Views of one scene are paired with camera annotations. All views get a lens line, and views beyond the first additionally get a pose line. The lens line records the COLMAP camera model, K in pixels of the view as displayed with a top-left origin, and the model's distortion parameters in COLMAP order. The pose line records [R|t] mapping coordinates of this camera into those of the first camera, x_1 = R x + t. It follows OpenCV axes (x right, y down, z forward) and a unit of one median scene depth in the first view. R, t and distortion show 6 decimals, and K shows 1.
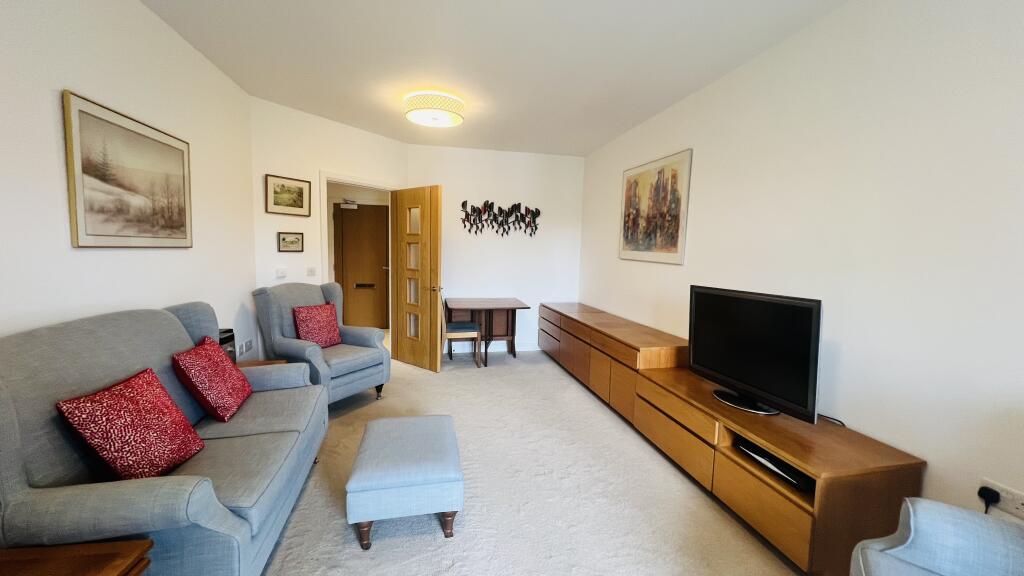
lens RADIAL K [[403.0, 0, 515.9], [0, 403.0, 281.9], [0, 0, 1]] dist [0.002206, -0.000046]
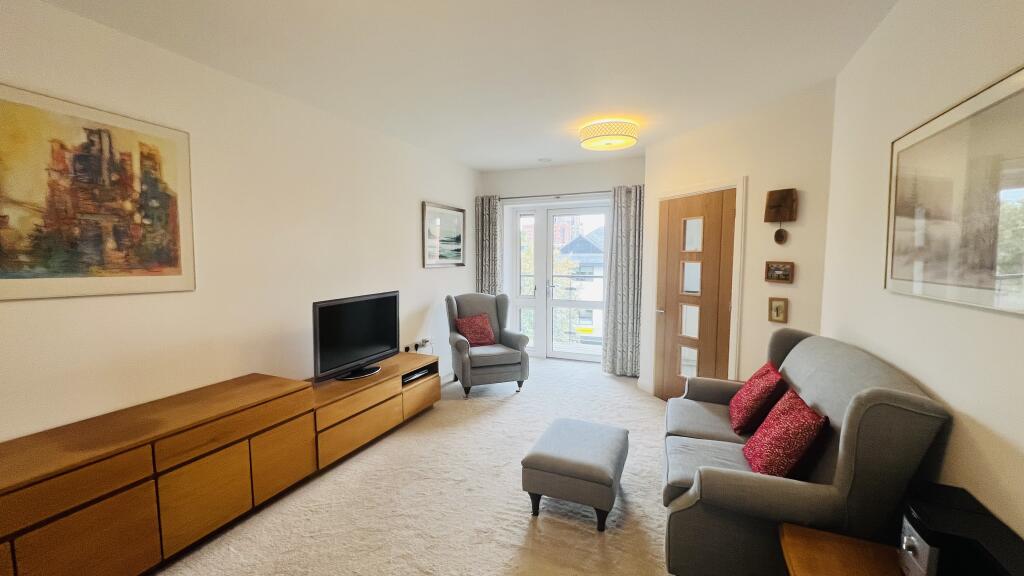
lens RADIAL K [[403.0, 0, 512.6], [0, 403.0, 289.1], [0, 0, 1]] dist [0.002206, -0.000046]
pose [[-0.797863, -0.072062, 0.598516, -0.460443], [0.028674, 0.987170, 0.157080, -0.135573], [-0.602156, 0.142490, -0.785560, 1.161984]]
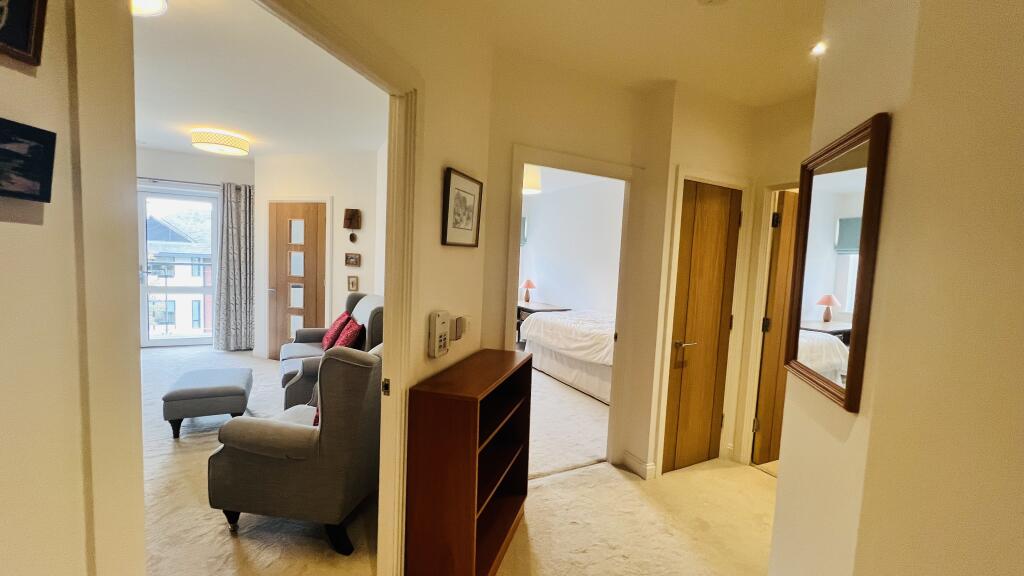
lens RADIAL K [[403.0, 0, 512.1], [0, 403.0, 291.1], [0, 0, 1]] dist [0.002206, -0.000046]
pose [[-0.965609, -0.048366, -0.255459, -0.582901], [-0.087353, 0.985781, 0.143547, -0.162195], [0.244883, 0.160926, -0.956104, 1.639000]]
